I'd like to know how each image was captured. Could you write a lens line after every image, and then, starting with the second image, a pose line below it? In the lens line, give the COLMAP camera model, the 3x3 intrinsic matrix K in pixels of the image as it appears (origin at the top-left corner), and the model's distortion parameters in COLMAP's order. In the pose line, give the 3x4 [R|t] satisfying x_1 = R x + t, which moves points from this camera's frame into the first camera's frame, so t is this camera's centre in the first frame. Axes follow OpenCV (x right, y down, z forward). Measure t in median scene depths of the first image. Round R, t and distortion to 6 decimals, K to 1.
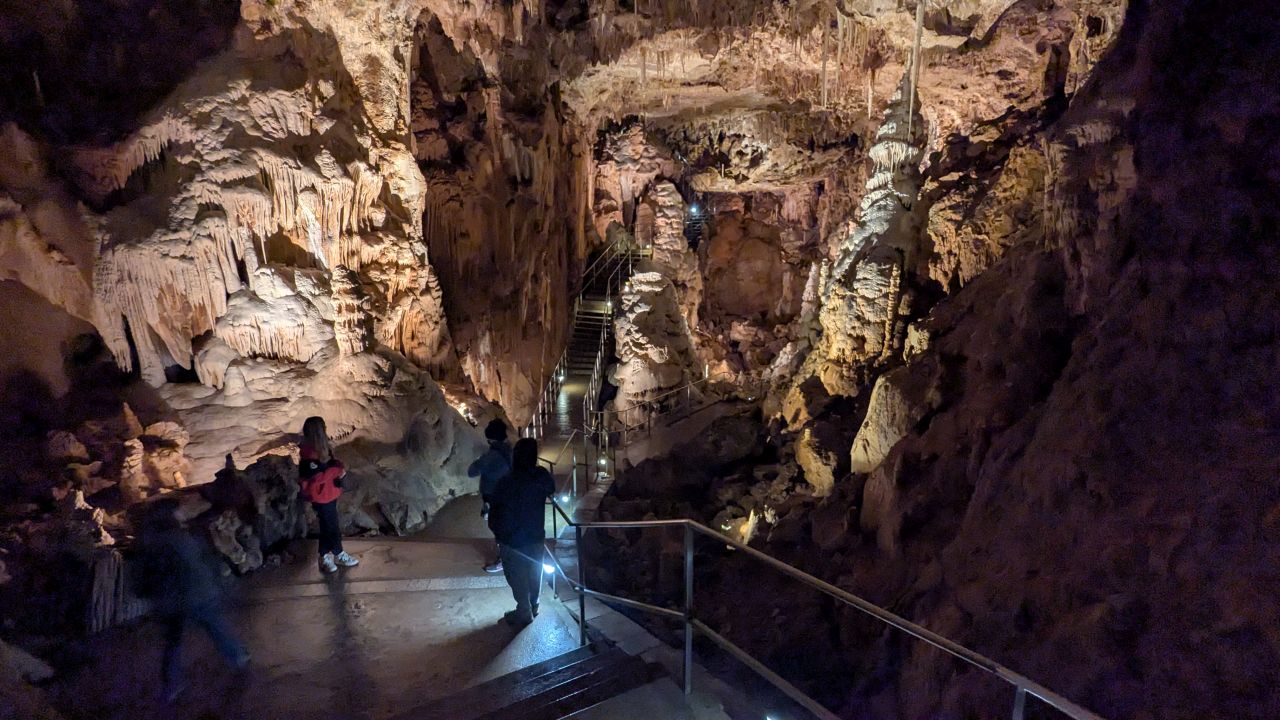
lens RADIAL K [[598.0, 0, 637.0], [0, 598.0, 364.2], [0, 0, 1]] dist [-0.001693, -0.000097]
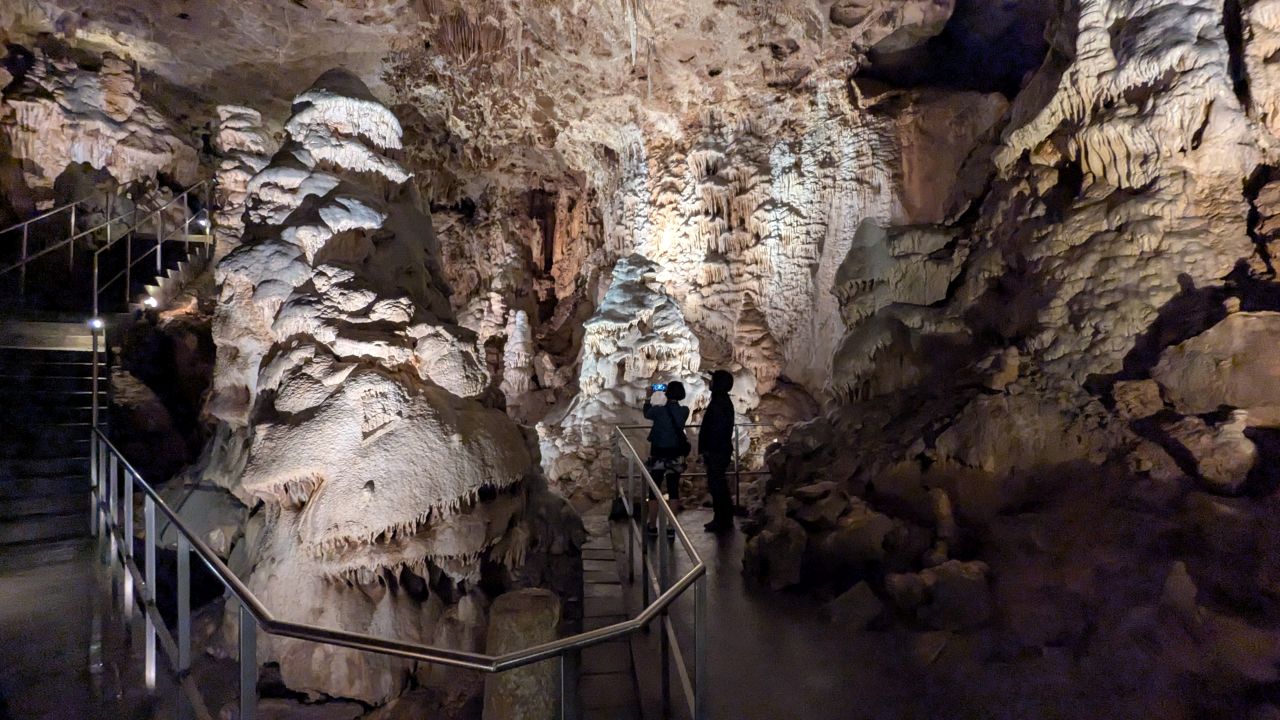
lens RADIAL K [[598.0, 0, 635.3], [0, 598.0, 362.0], [0, 0, 1]] dist [-0.001693, -0.000097]
pose [[0.694965, 0.017432, 0.718832, -0.093127], [0.184269, 0.962004, -0.201479, 0.046647], [-0.695031, 0.272479, 0.665347, 0.726345]]
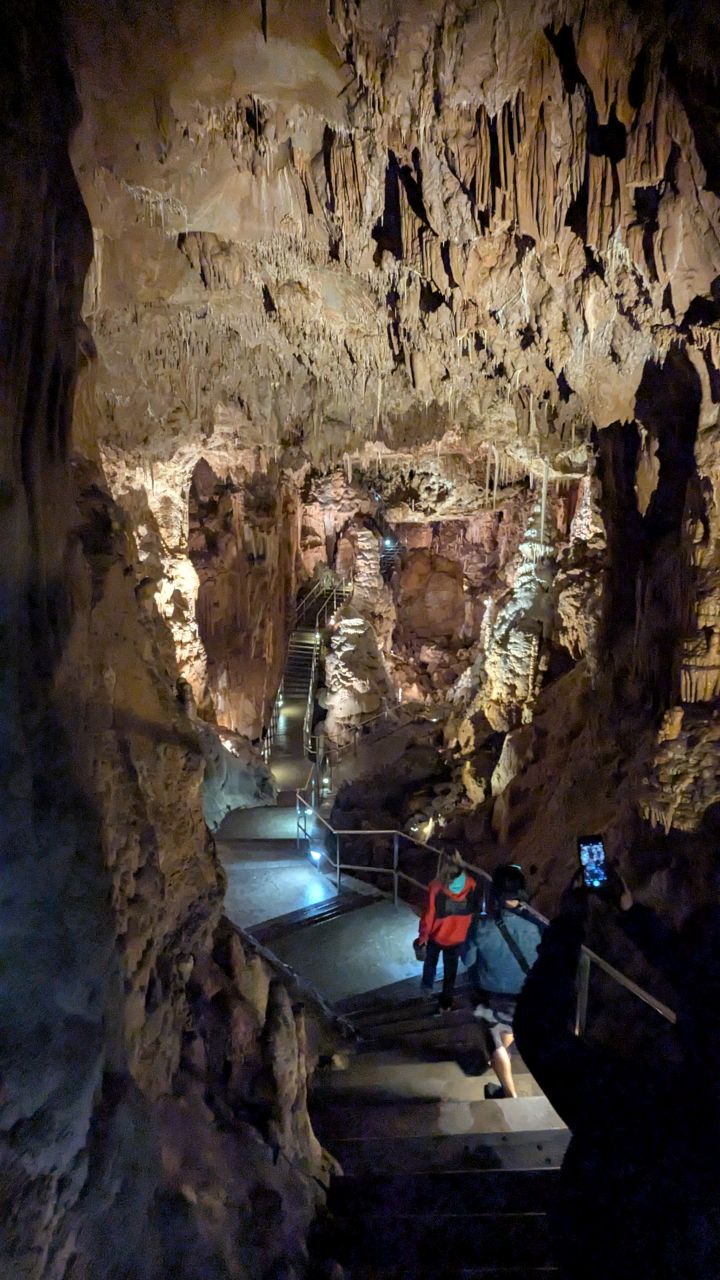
lens RADIAL K [[598.0, 0, 355.7], [0, 598.0, 637.1], [0, 0, 1]] dist [-0.001693, -0.000097]
pose [[0.999019, 0.000409, 0.044292, -0.029152], [0.001183, 0.999354, -0.035915, -0.068599], [-0.044278, 0.035932, 0.998373, -0.226656]]
